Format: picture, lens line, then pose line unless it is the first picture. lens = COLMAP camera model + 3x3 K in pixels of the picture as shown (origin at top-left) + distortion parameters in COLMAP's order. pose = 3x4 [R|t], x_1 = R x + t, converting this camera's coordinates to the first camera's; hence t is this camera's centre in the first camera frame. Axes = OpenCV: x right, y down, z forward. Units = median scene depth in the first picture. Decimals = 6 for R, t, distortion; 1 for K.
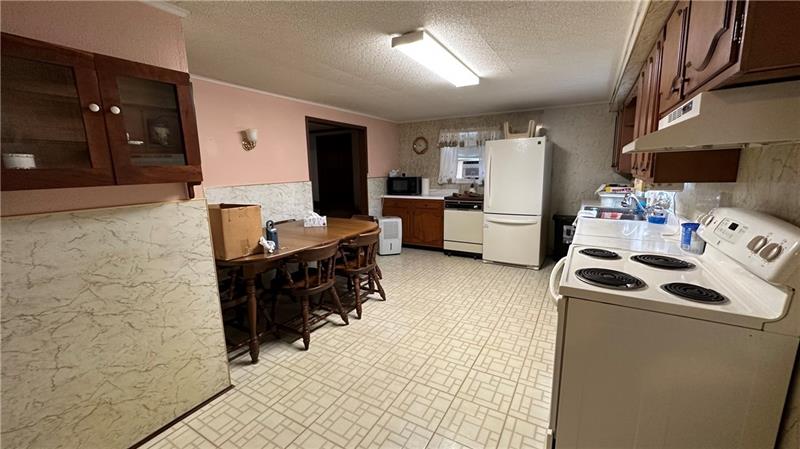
lens RADIAL K [[318.6, 0, 399.9], [0, 318.6, 226.8], [0, 0, 1]] dist [-0.002774, 0.000972]
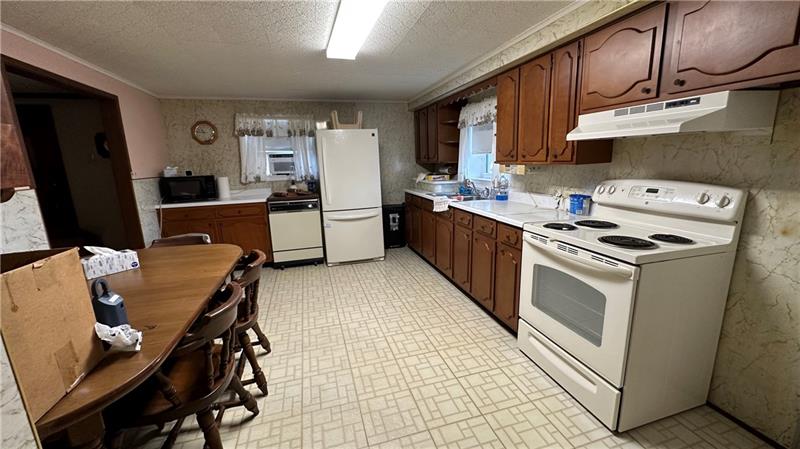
lens RADIAL K [[318.6, 0, 400.4], [0, 318.6, 226.3], [0, 0, 1]] dist [-0.002774, 0.000972]
pose [[0.686252, -0.152526, 0.711192, -0.295344], [0.149013, 0.986509, 0.067786, -0.040549], [-0.711937, 0.059459, 0.699722, 0.293529]]
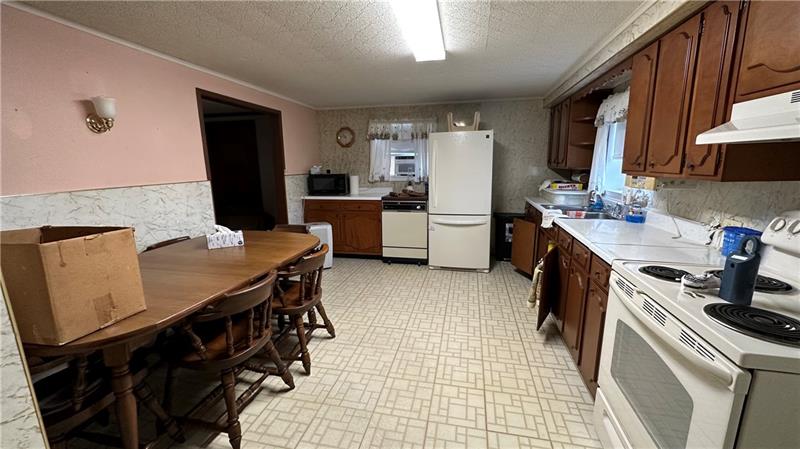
lens RADIAL K [[318.6, 0, 400.2], [0, 318.6, 226.0], [0, 0, 1]] dist [-0.002774, 0.000972]
pose [[0.952162, -0.053329, 0.300904, -0.109331], [0.050483, 0.998576, 0.017234, -0.038098], [-0.301394, -0.001219, 0.953499, 0.223029]]
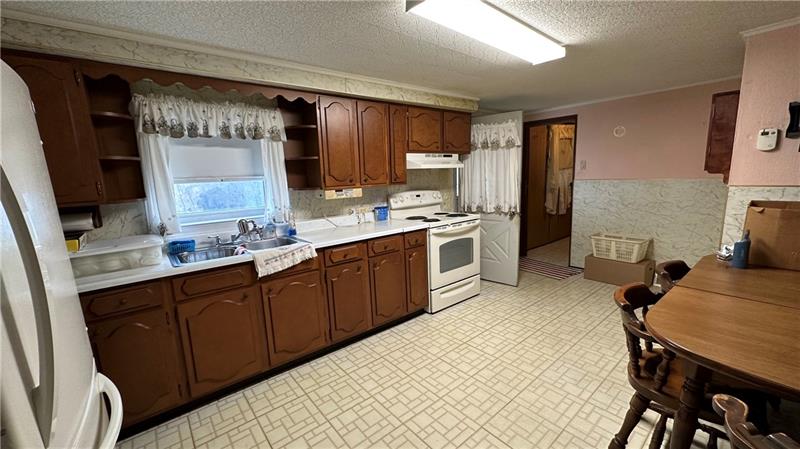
lens RADIAL K [[318.6, 0, 403.3], [0, 318.6, 224.1], [0, 0, 1]] dist [-0.002774, 0.000972]
pose [[-0.939888, -0.000251, 0.341482, 0.067501], [0.115793, 0.940519, 0.319399, -0.254414], [-0.321251, 0.339740, -0.883954, 1.339917]]
